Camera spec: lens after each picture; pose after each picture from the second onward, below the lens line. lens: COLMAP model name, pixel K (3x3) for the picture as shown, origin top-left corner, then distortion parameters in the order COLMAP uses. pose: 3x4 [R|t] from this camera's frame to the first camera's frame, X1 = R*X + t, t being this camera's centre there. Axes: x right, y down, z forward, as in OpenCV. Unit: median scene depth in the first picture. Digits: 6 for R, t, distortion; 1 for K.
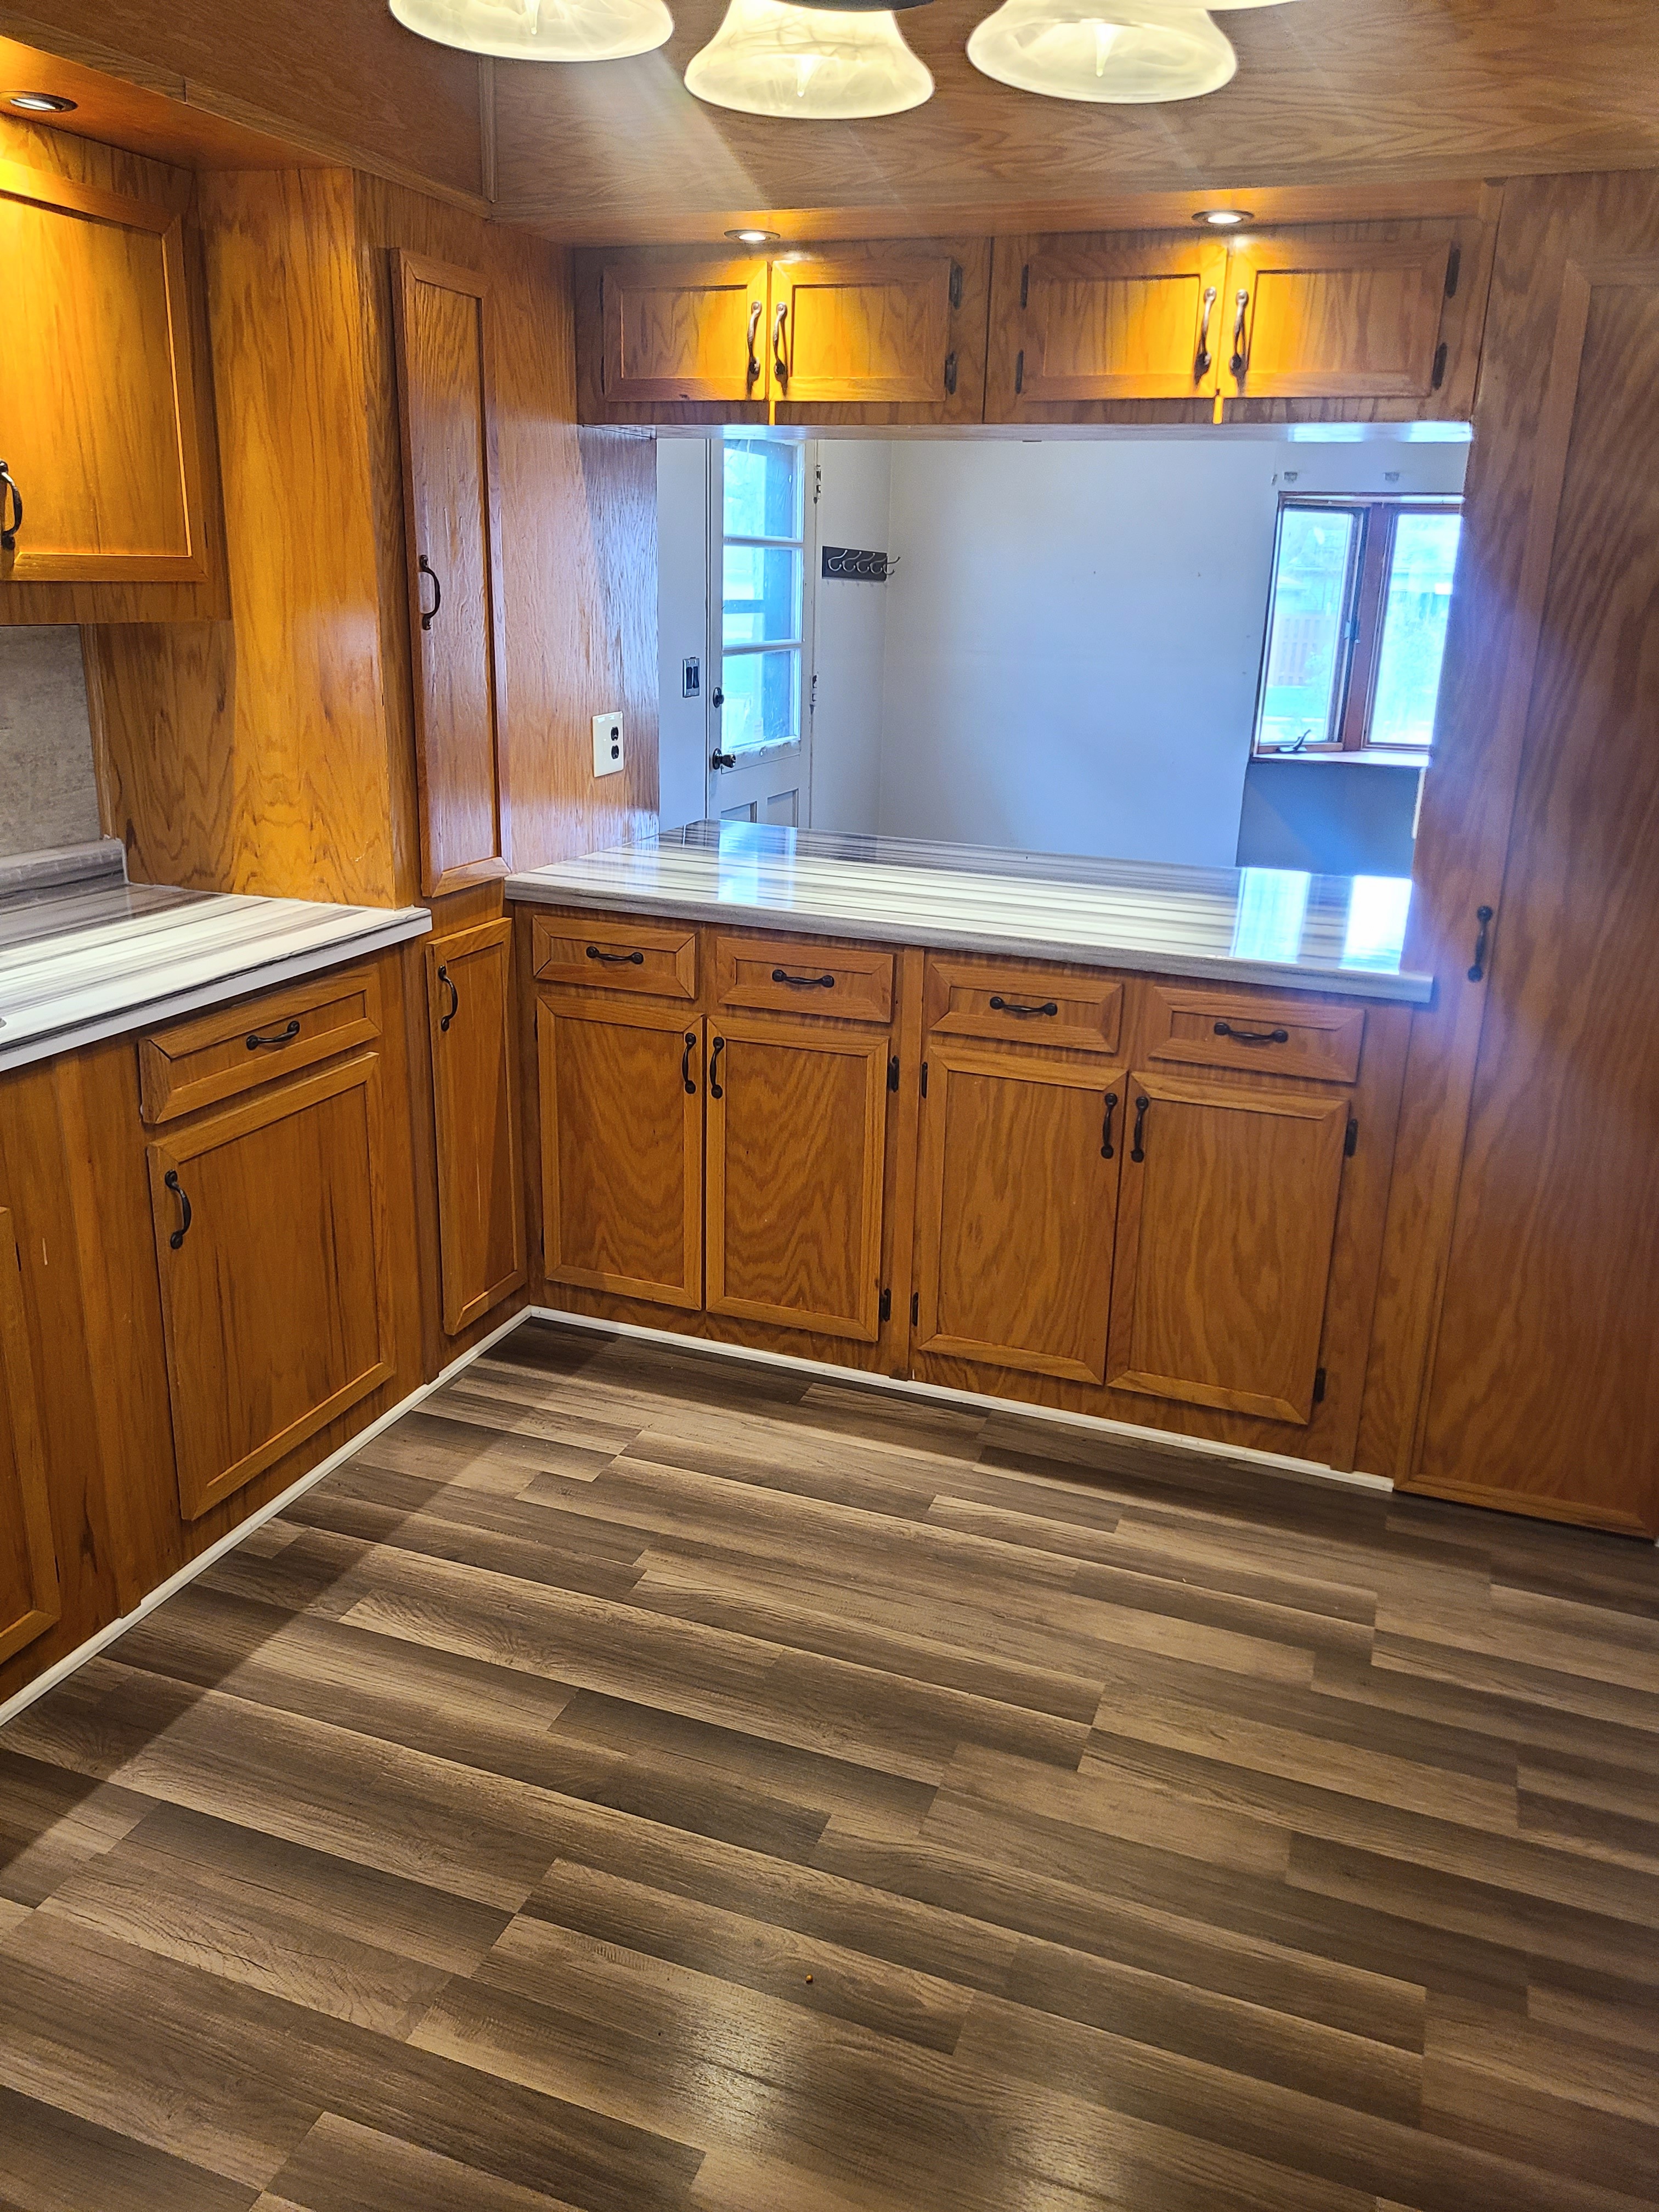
lens RADIAL K [[1672.9, 0, 829.5], [0, 1672.9, 1106.0], [0, 0, 1]] dist [0.069782, -0.059243]
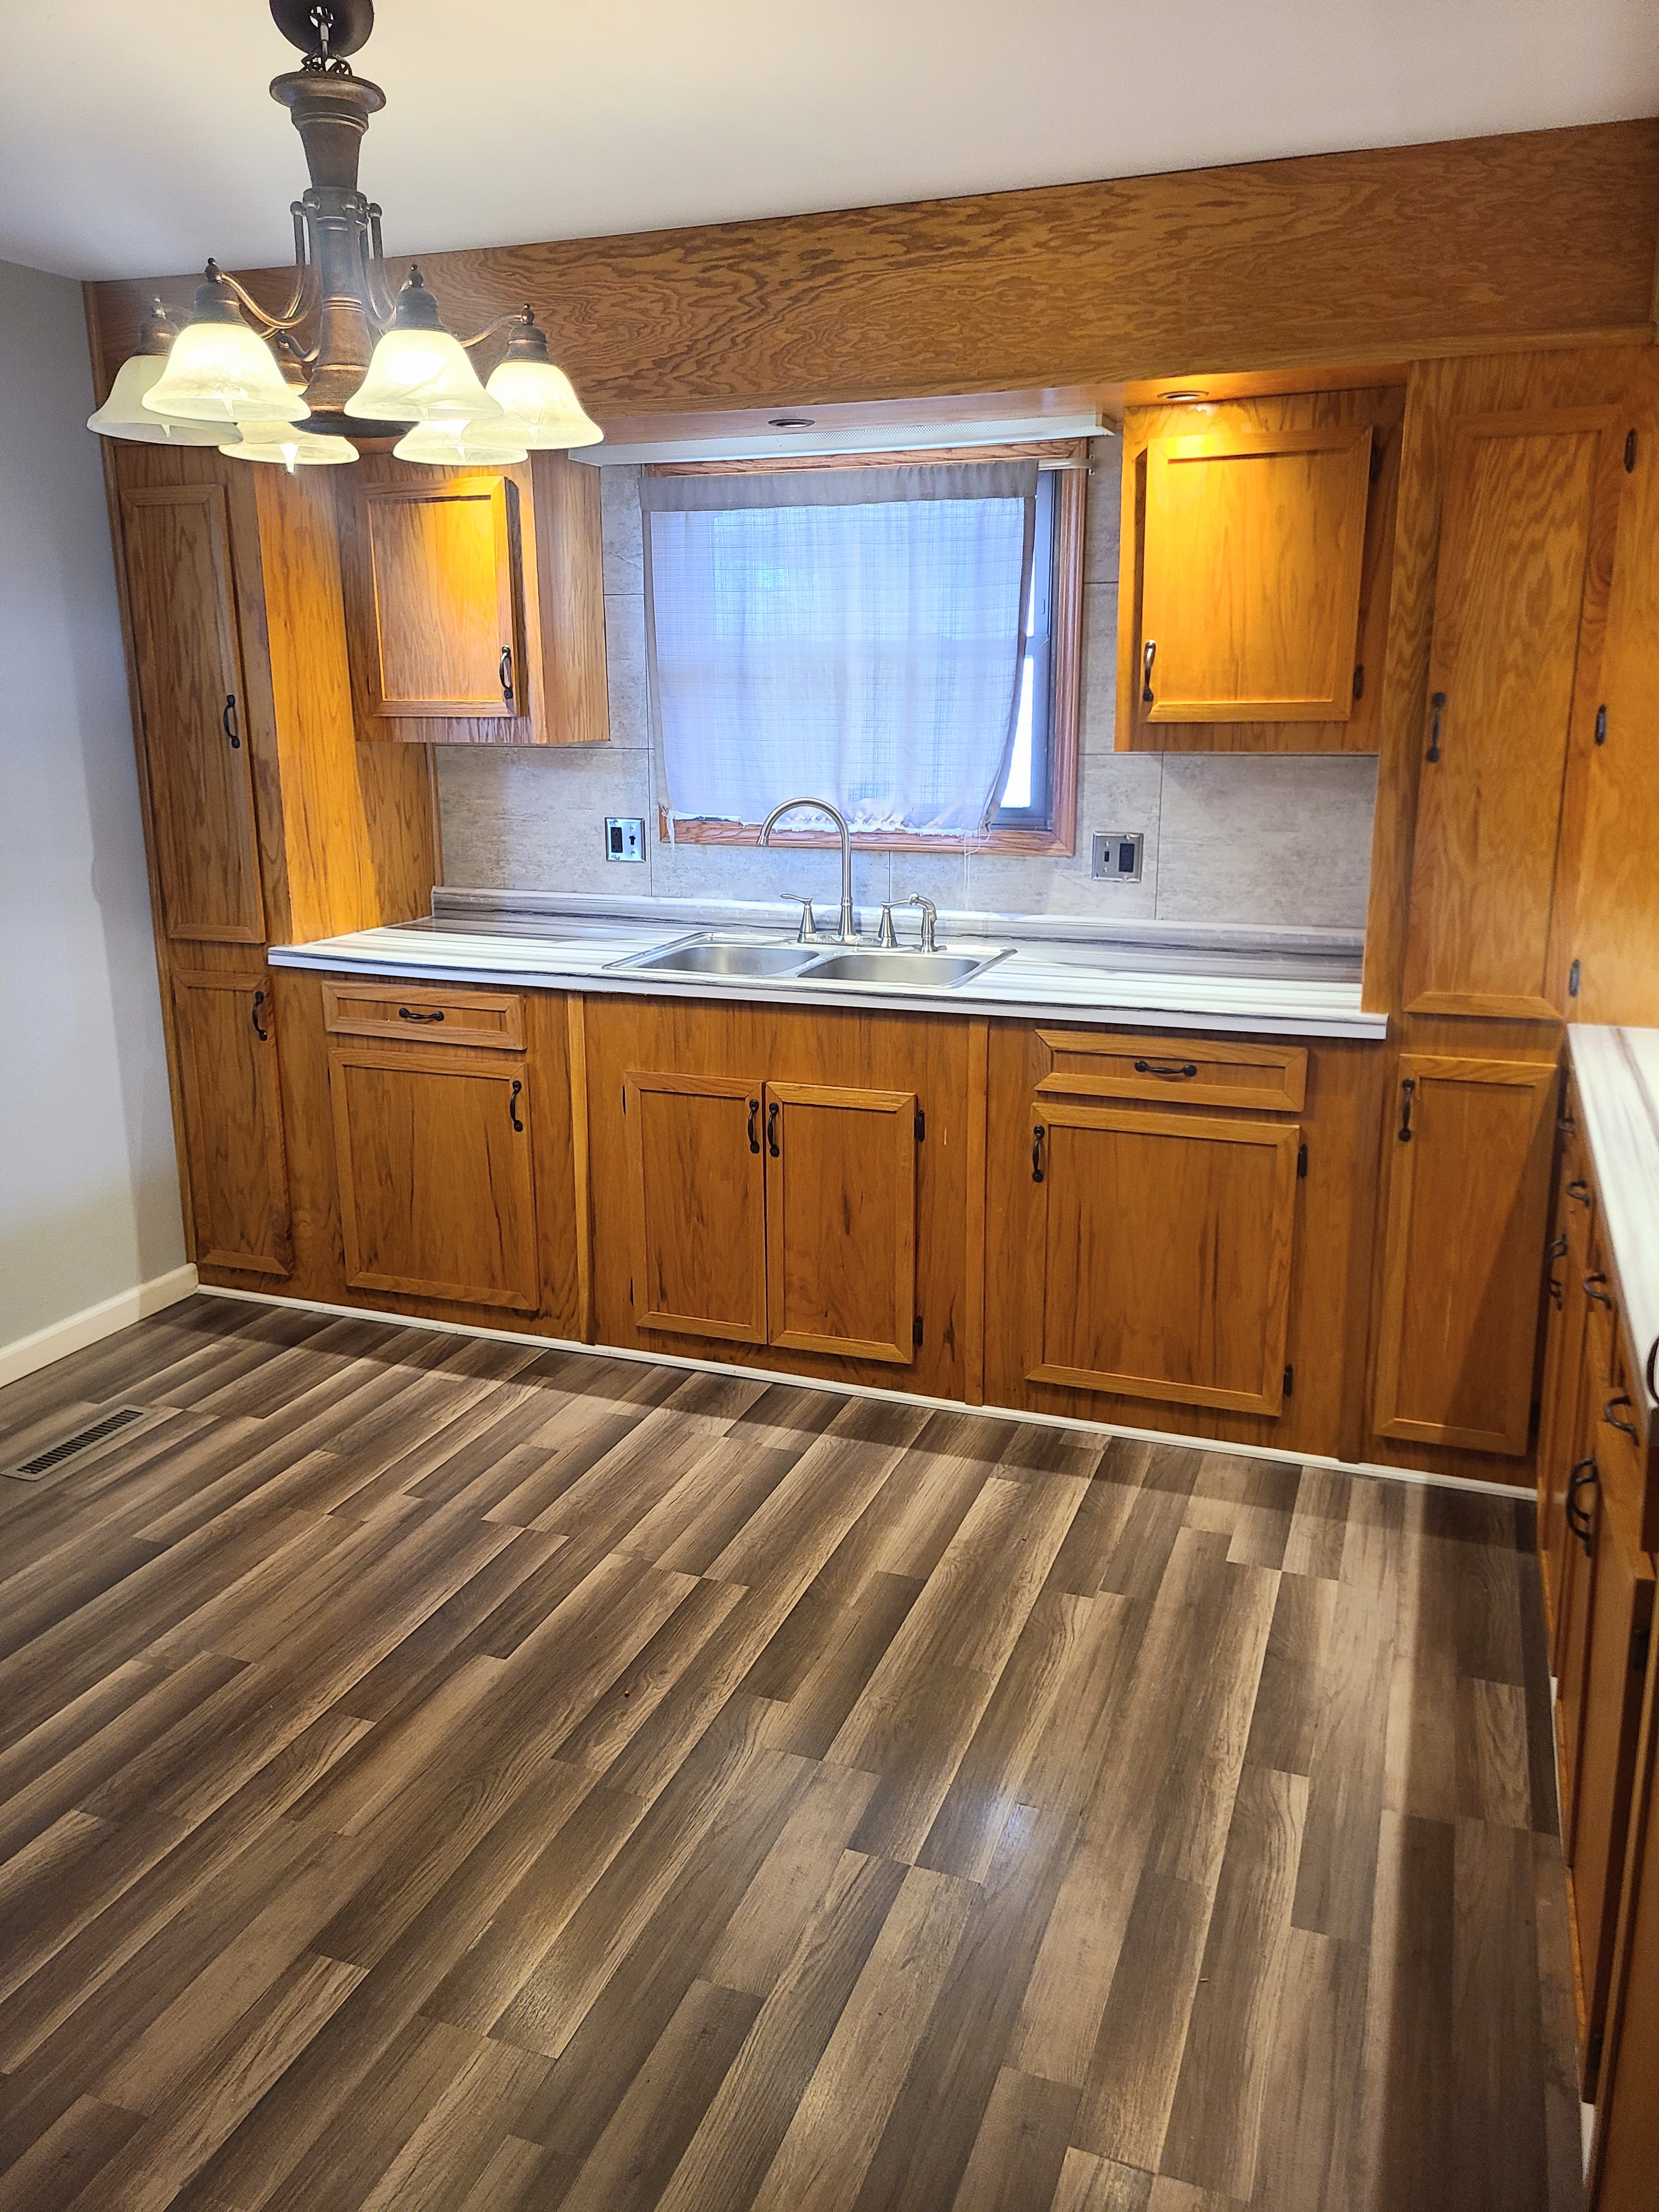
lens RADIAL K [[1672.9, 0, 829.5], [0, 1672.9, 1106.0], [0, 0, 1]] dist [0.069782, -0.059243]
pose [[-0.030747, 0.216007, -0.975908, 0.931933], [-0.297883, 0.930021, 0.215236, -0.214988], [0.954107, 0.297324, 0.035750, 0.728477]]
